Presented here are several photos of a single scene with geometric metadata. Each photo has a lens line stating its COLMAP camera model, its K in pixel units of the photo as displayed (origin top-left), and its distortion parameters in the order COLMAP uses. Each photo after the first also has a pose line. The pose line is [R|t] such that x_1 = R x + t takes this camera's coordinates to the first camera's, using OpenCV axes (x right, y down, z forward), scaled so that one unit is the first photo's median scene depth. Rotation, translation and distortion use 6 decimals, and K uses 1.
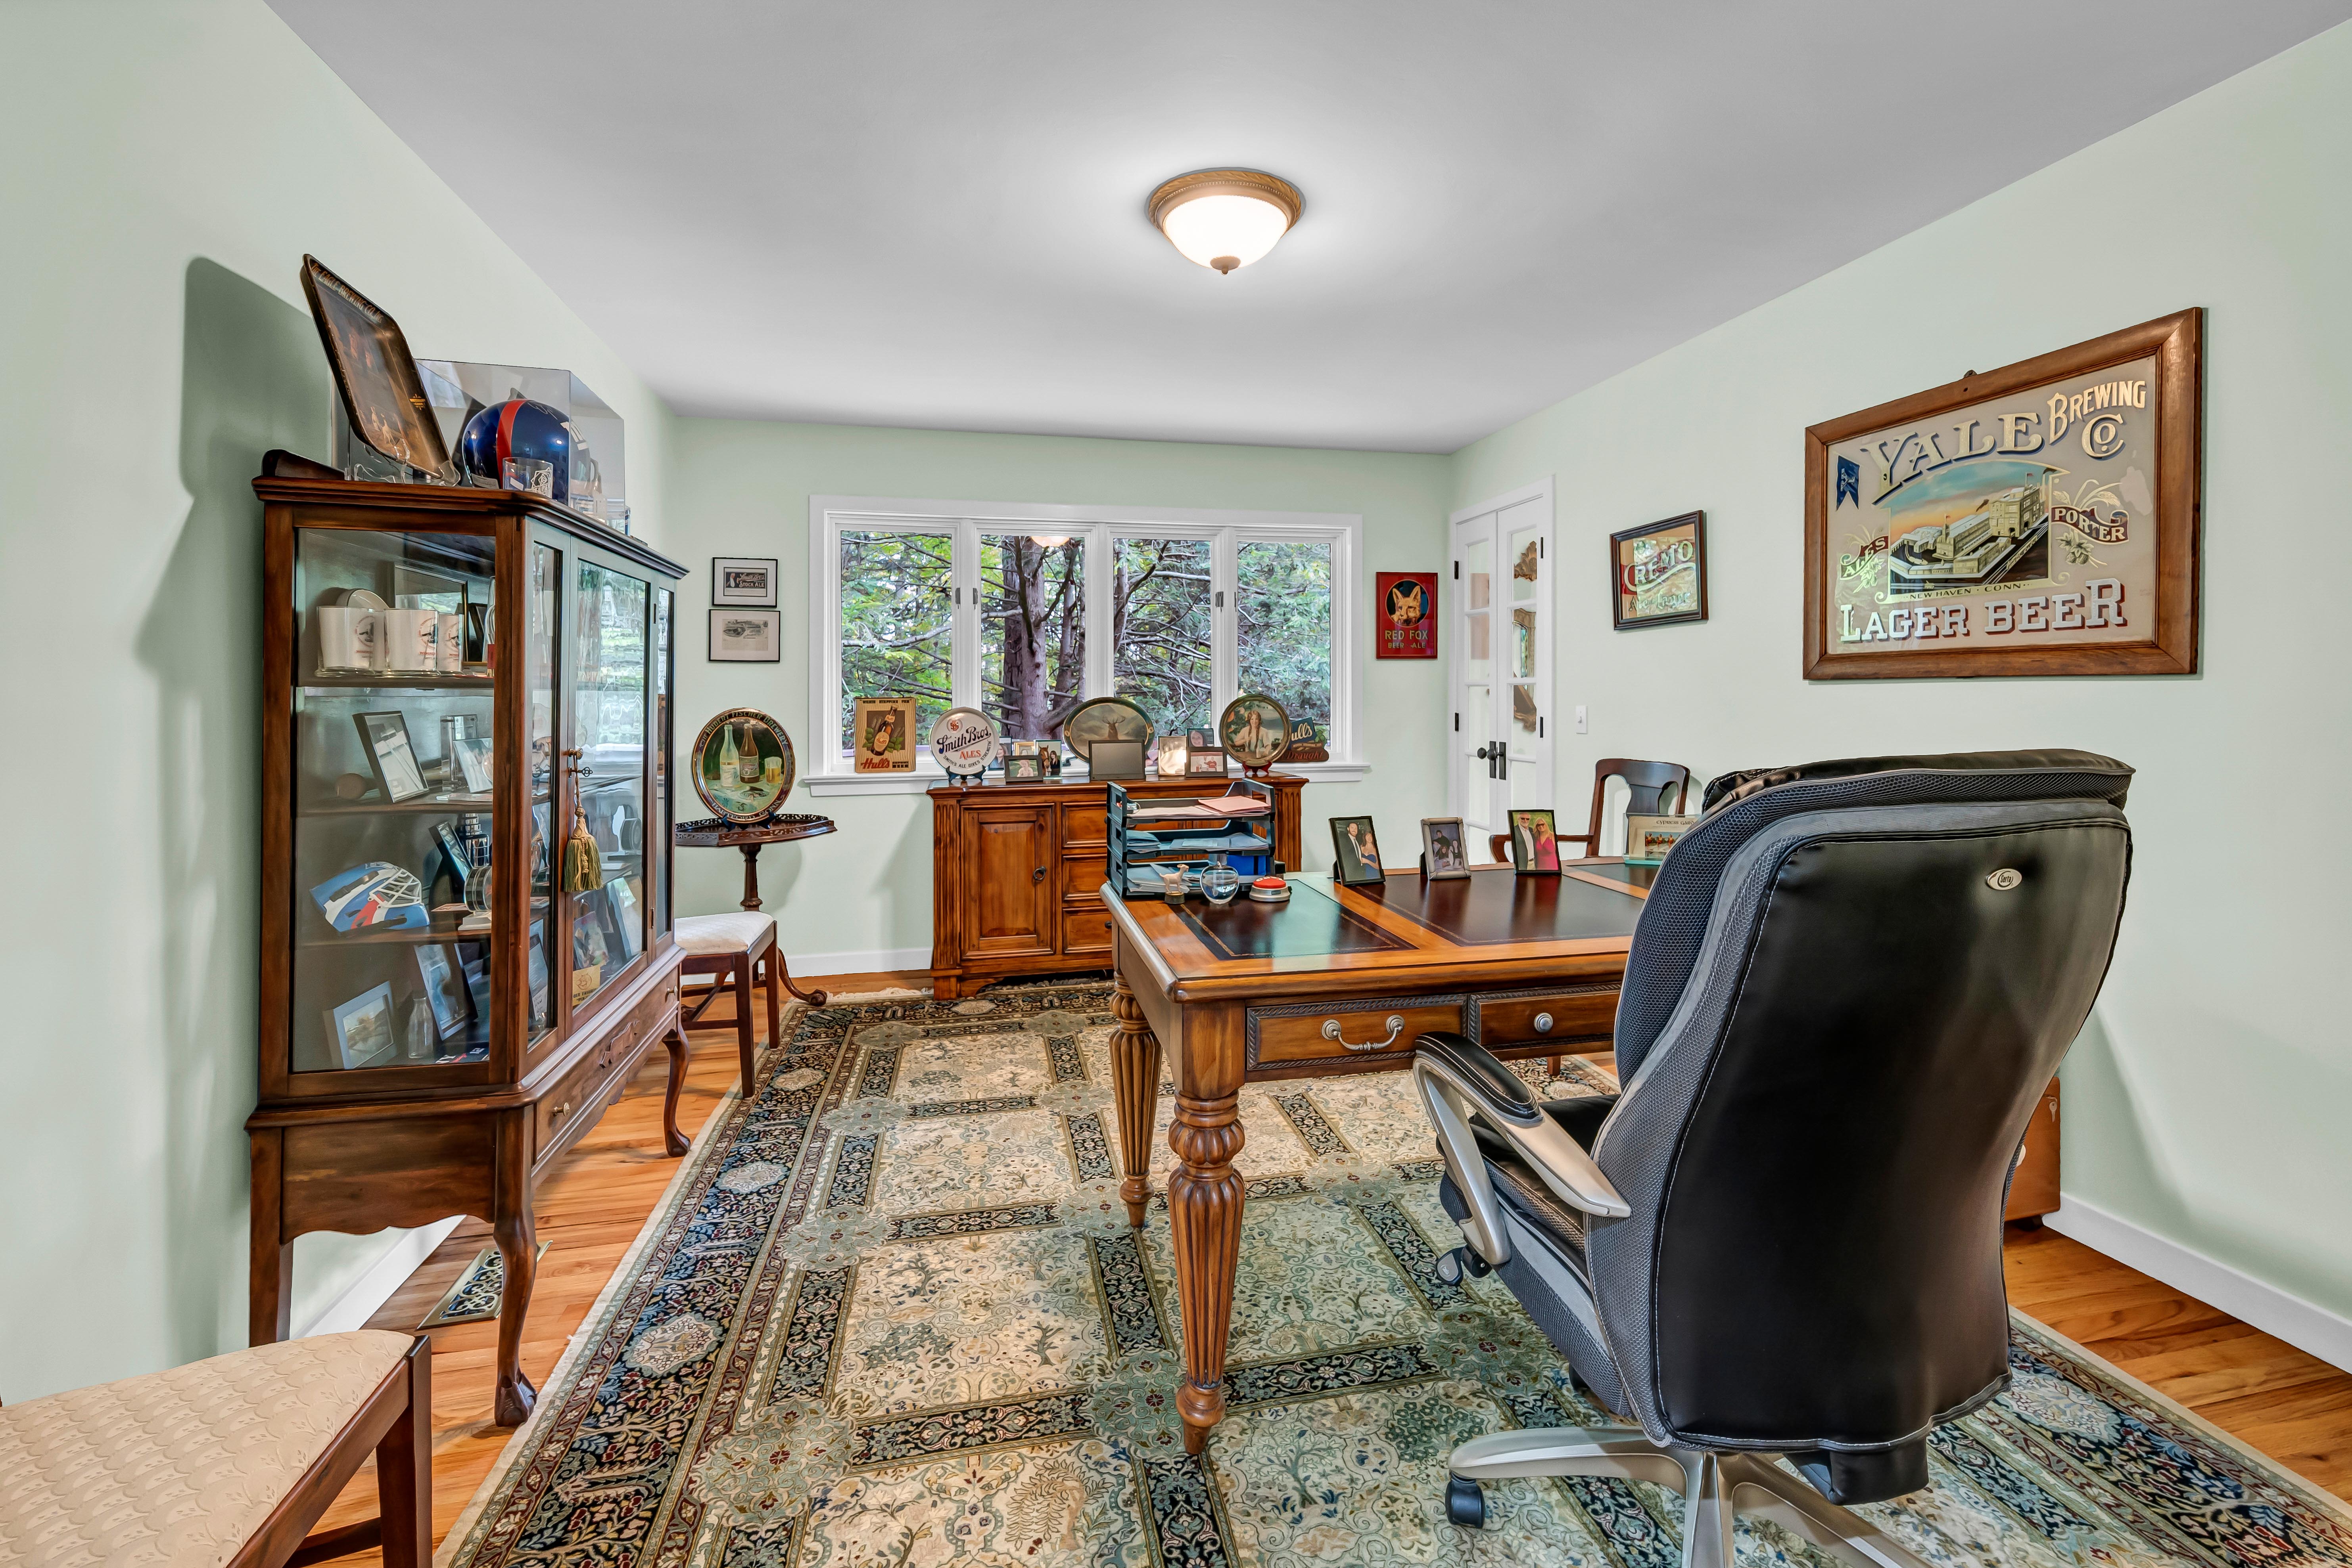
lens RADIAL K [[976.5, 0, 1187.0], [0, 976.5, 667.8], [0, 0, 1]] dist [0.001525, -0.000010]
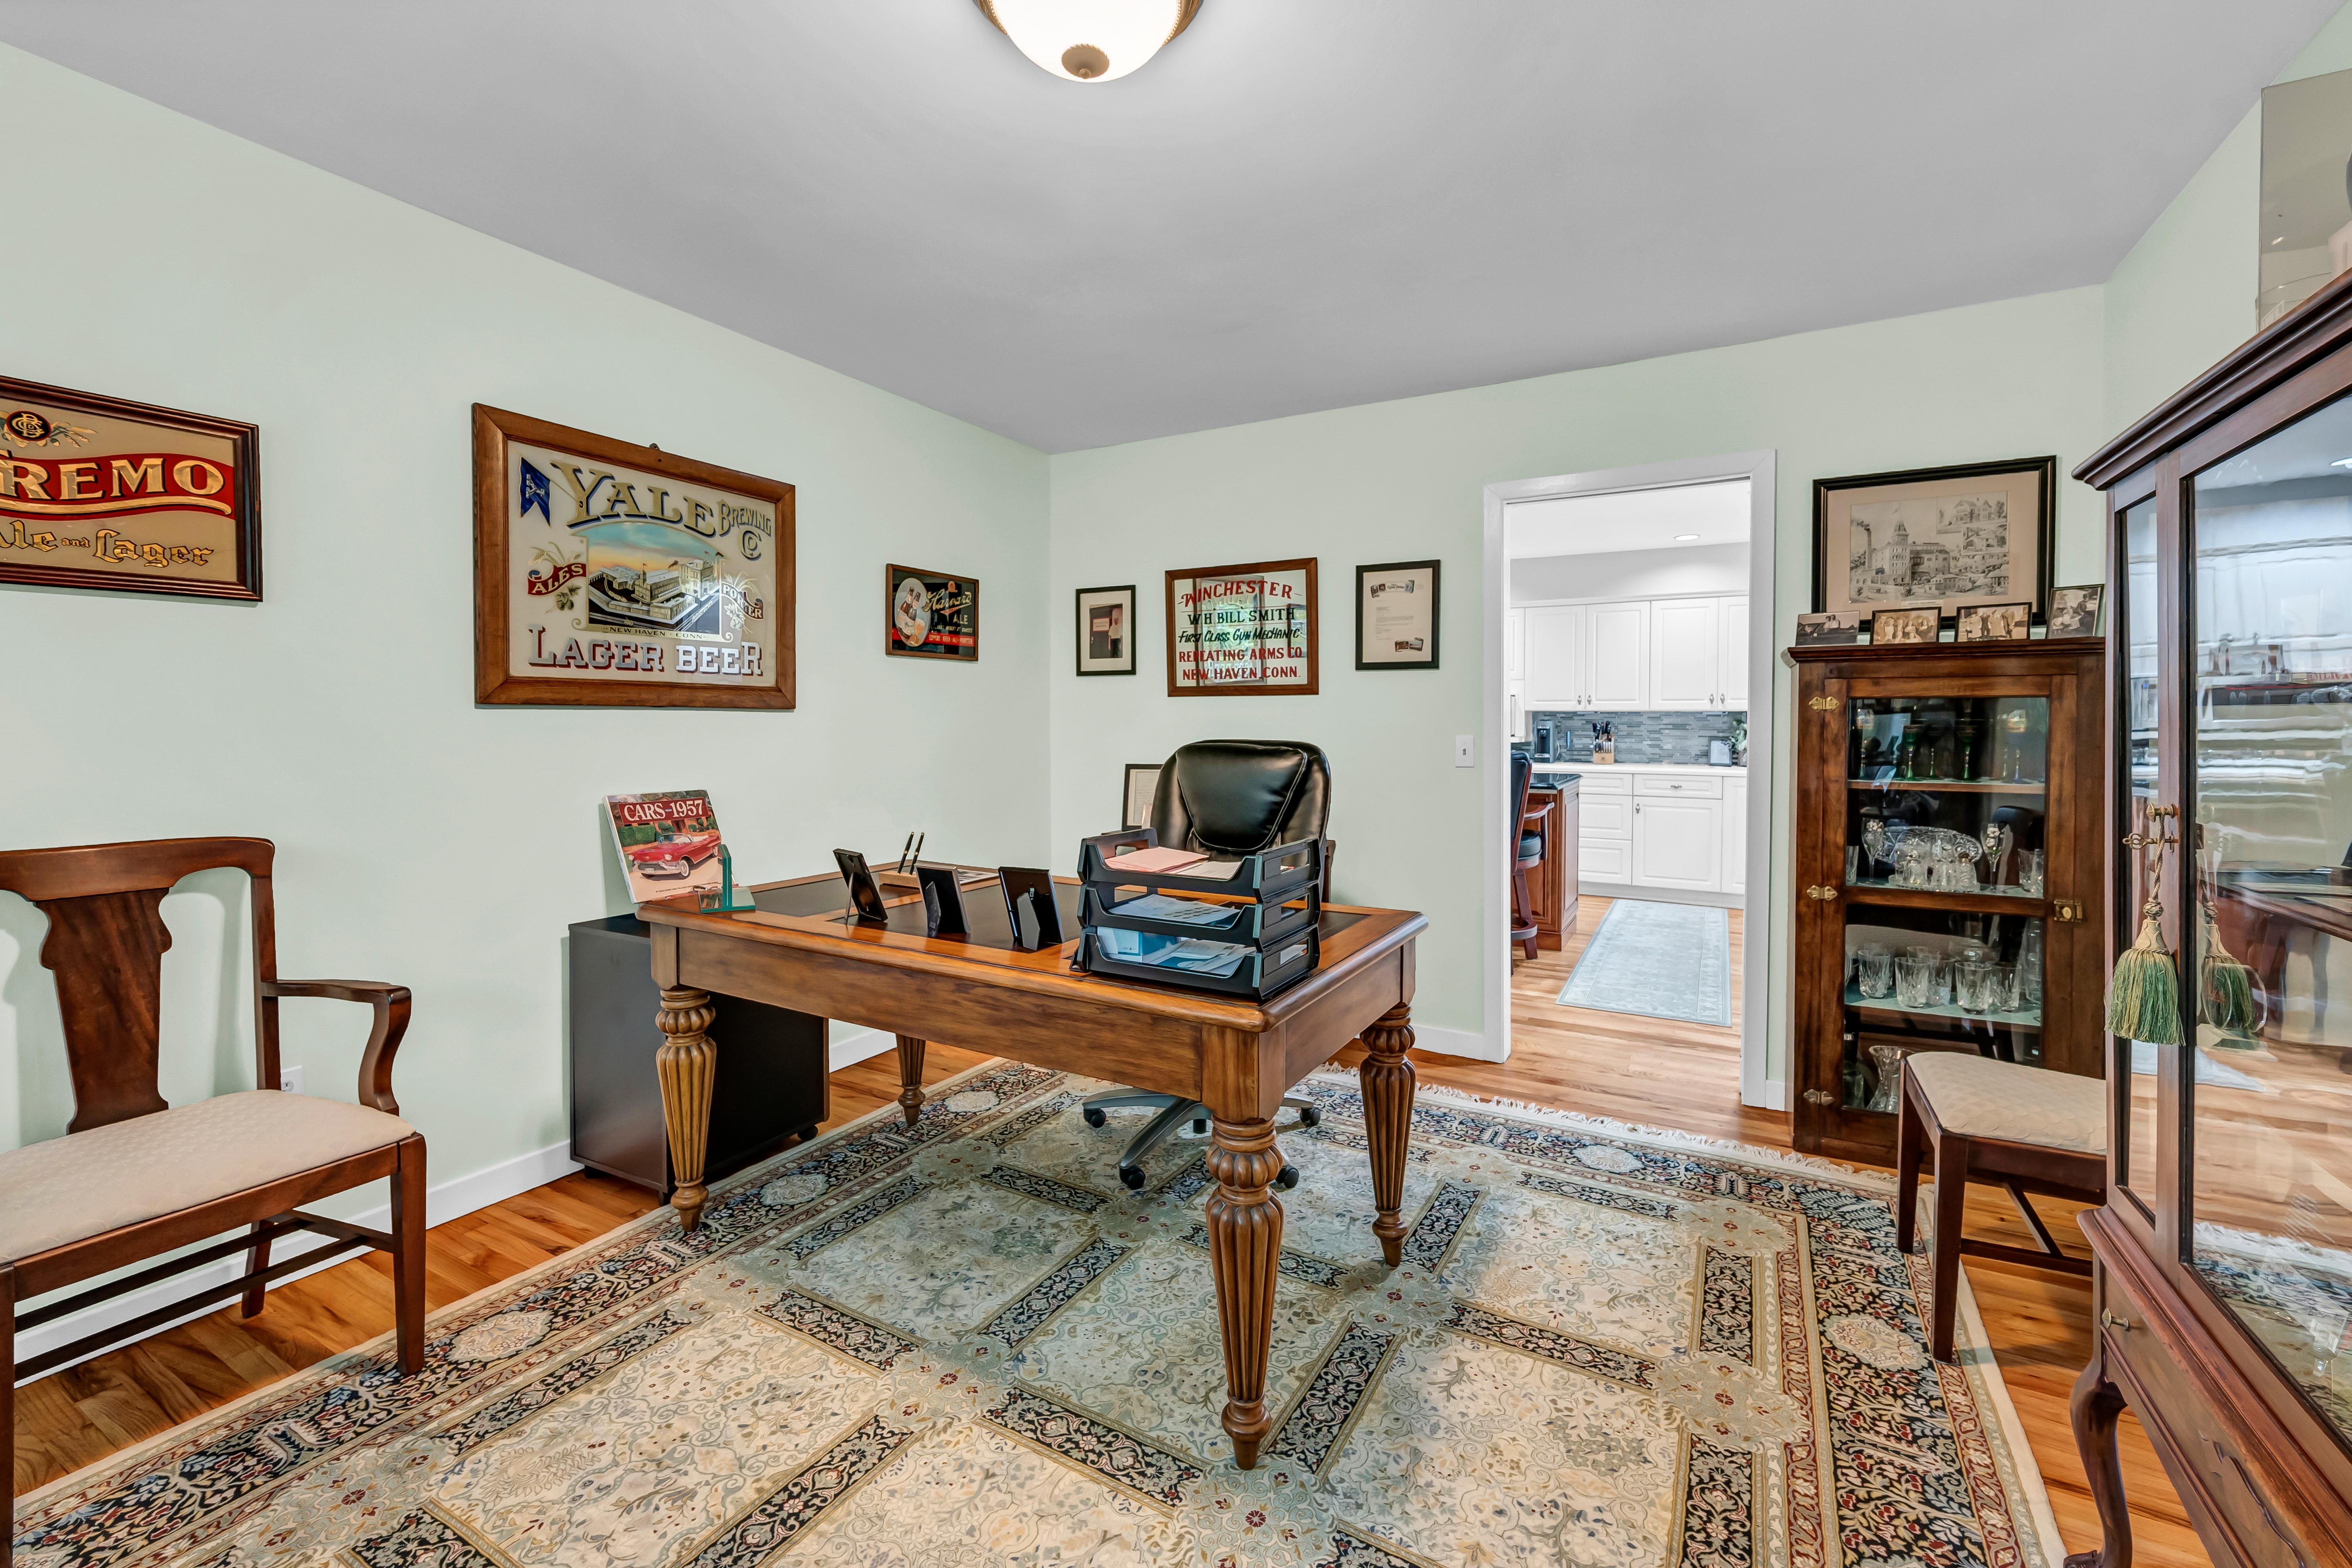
lens RADIAL K [[965.7, 0, 1175.7], [0, 965.7, 734.5], [0, 0, 1]] dist [-0.000834, 0.000351]
pose [[-0.728605, -0.009000, 0.684875, -0.459830], [-0.019462, 0.999782, -0.007566, 0.040838], [-0.684658, -0.018841, -0.728621, 1.458868]]
